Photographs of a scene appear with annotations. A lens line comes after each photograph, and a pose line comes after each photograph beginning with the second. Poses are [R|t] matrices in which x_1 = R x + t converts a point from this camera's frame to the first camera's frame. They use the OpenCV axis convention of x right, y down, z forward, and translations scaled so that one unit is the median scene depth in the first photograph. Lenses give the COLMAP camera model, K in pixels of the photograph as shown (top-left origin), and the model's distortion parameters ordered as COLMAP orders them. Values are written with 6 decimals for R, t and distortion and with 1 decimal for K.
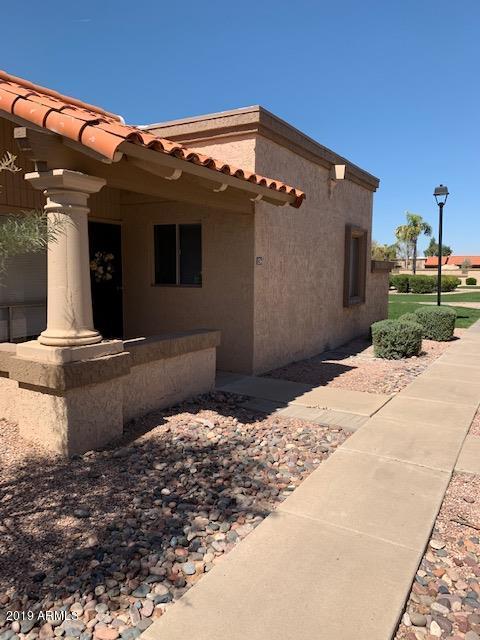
lens RADIAL K [[490.9, 0, 240.9], [0, 490.9, 321.0], [0, 0, 1]] dist [0.047085, -0.068720]
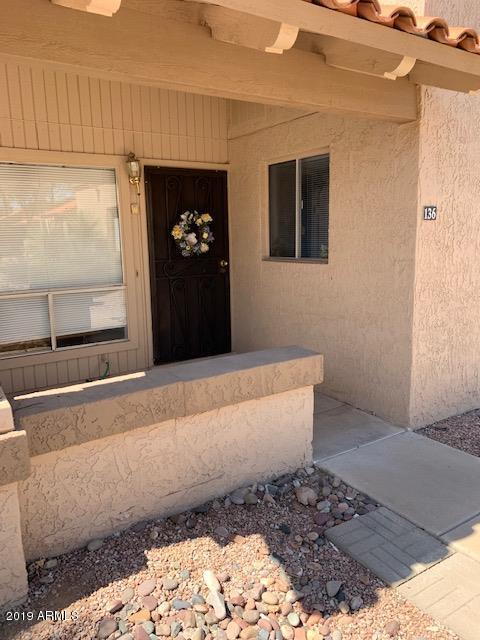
lens RADIAL K [[490.9, 0, 237.6], [0, 490.9, 318.4], [0, 0, 1]] dist [0.047085, -0.068720]
pose [[0.898193, 0.045642, -0.437226, 0.088401], [-0.014439, 0.997122, 0.074427, -0.047992], [0.439365, -0.060537, 0.896267, 0.442125]]
